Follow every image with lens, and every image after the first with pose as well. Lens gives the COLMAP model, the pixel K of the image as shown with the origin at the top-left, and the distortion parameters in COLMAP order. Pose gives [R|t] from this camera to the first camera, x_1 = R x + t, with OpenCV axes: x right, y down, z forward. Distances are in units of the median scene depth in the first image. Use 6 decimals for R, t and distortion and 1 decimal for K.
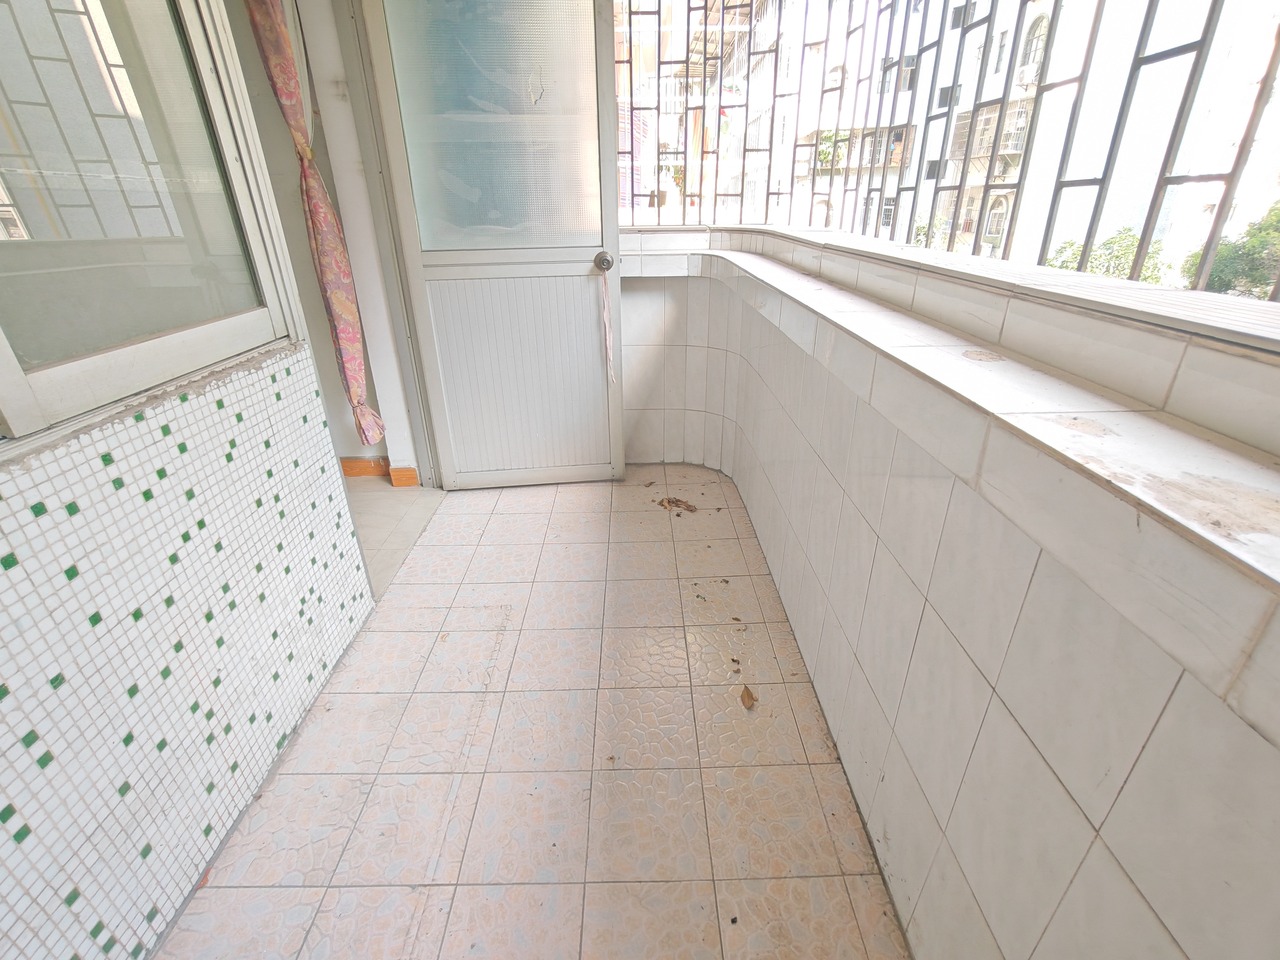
lens RADIAL K [[585.1, 0, 641.8], [0, 585.1, 486.3], [0, 0, 1]] dist [-0.017692, 0.002018]
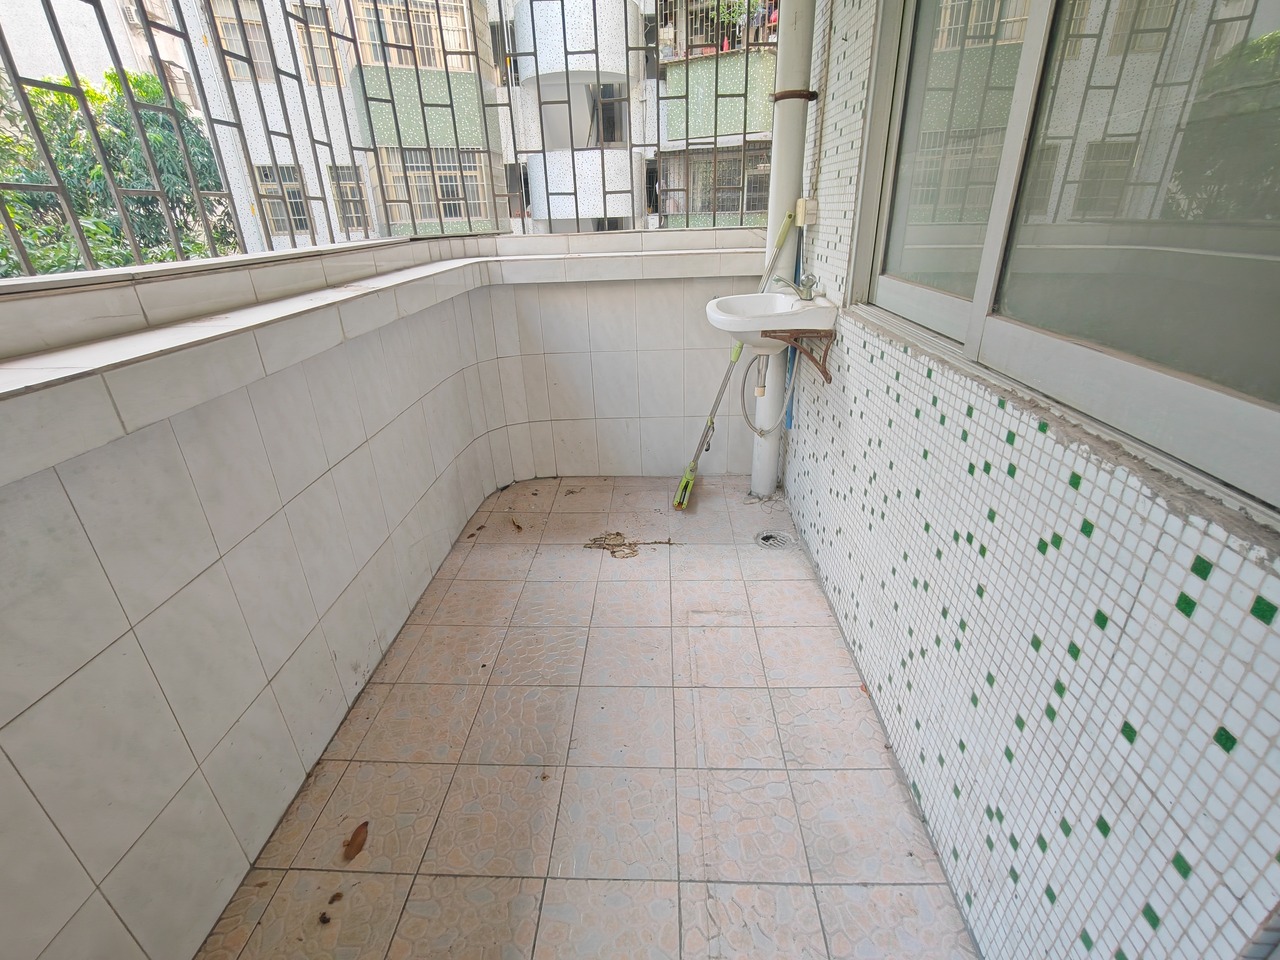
lens RADIAL K [[585.1, 0, 641.4], [0, 585.1, 485.1], [0, 0, 1]] dist [-0.017692, 0.002018]
pose [[-0.998144, 0.005442, 0.060655, -0.303414], [0.050355, 0.633904, 0.771771, -0.632165], [-0.034250, 0.773392, -0.633002, 1.398272]]
